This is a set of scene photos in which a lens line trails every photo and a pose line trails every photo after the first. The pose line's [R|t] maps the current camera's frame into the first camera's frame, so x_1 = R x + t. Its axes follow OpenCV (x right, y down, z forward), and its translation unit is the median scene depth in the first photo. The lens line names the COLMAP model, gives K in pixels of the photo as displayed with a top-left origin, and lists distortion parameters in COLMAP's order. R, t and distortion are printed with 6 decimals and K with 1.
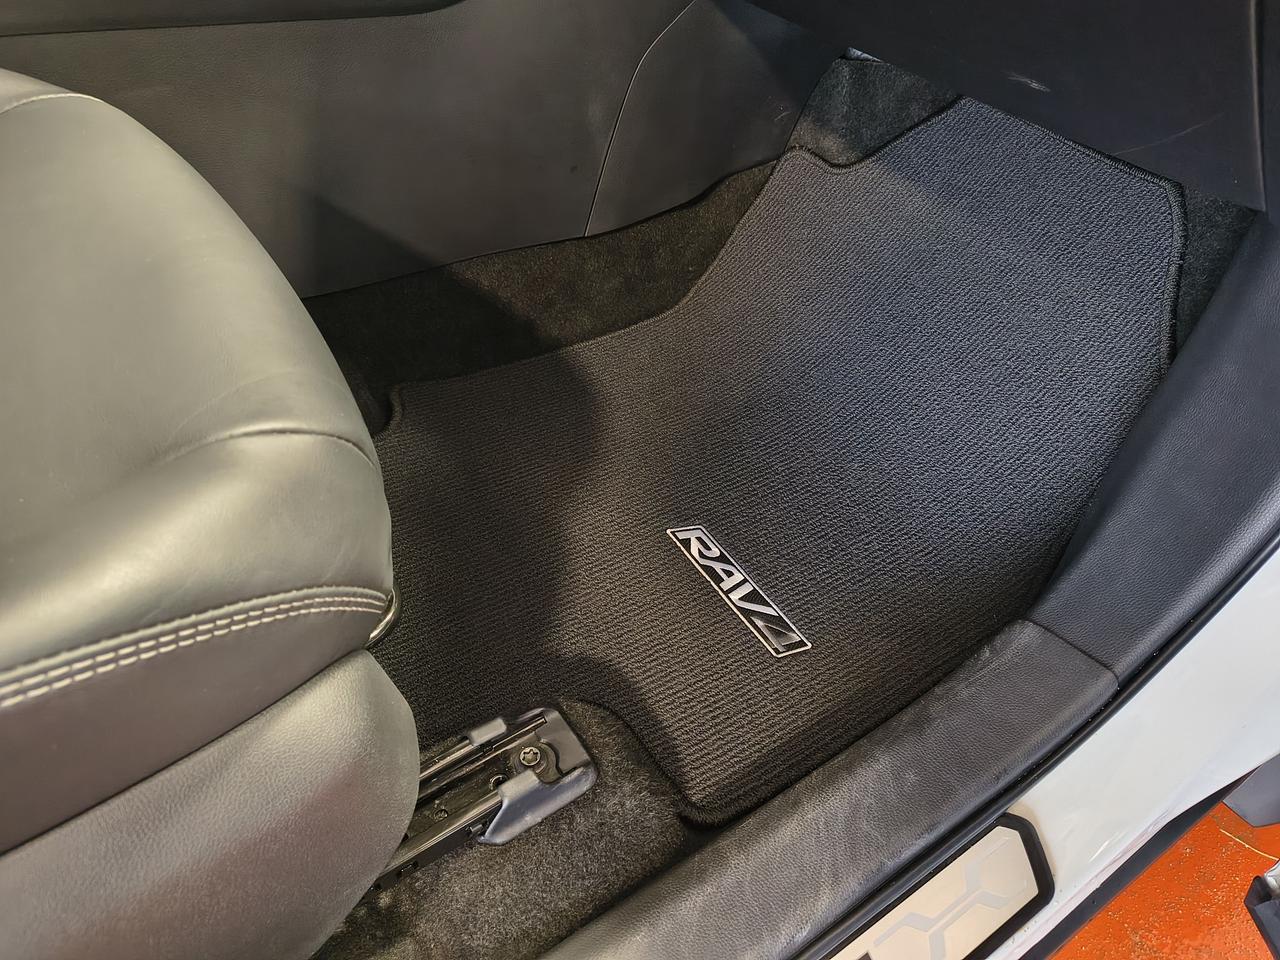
lens RADIAL K [[904.3, 0, 638.6], [0, 904.3, 483.9], [0, 0, 1]] dist [0.060446, -0.005987]
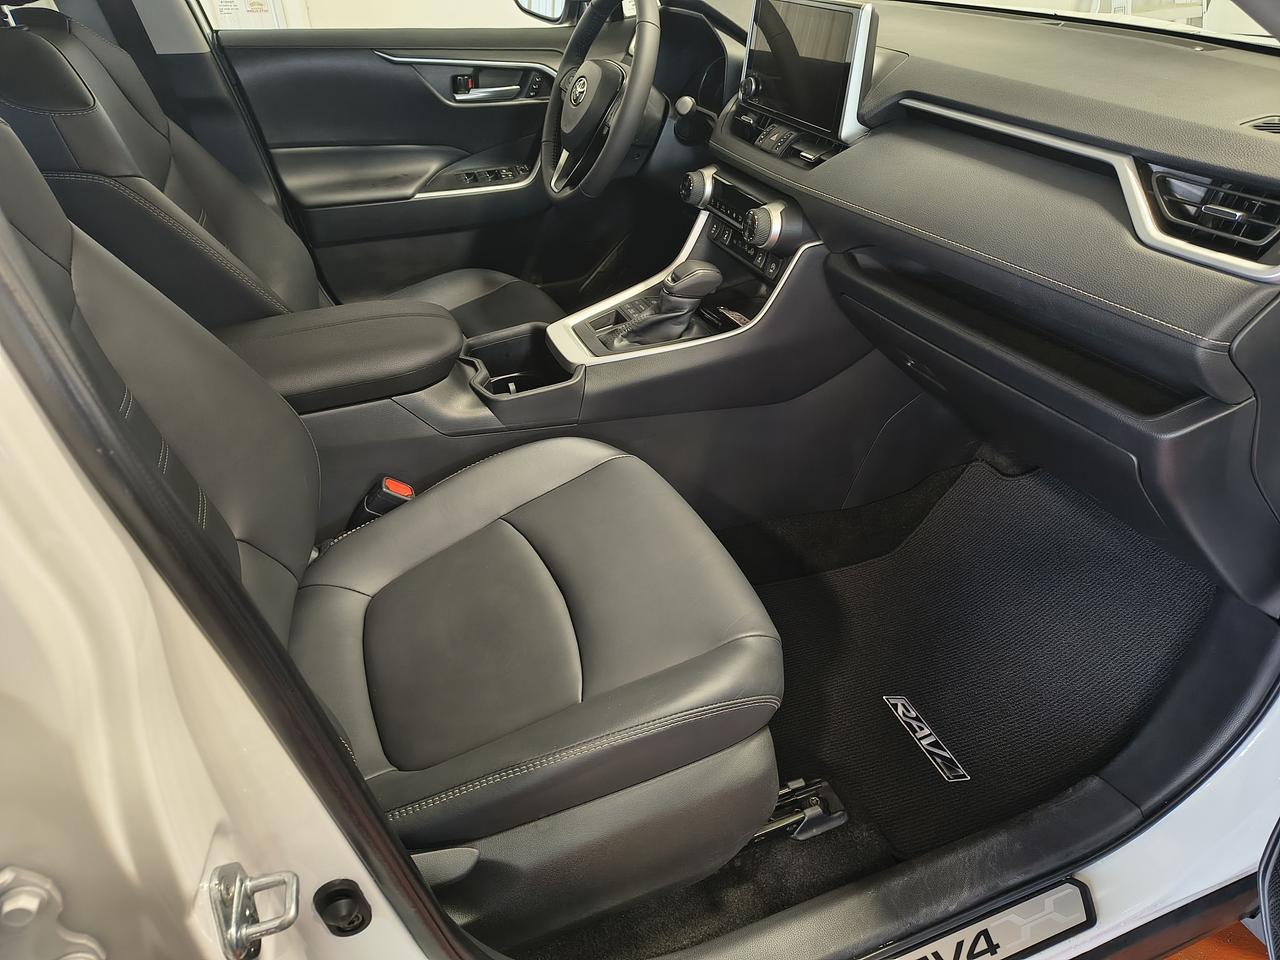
lens RADIAL K [[904.3, 0, 641.4], [0, 904.3, 467.5], [0, 0, 1]] dist [0.060446, -0.005987]
pose [[0.976196, 0.080661, -0.201333, -0.109239], [-0.116848, 0.977631, -0.174883, -0.017921], [0.182723, 0.194246, 0.963785, -0.861278]]
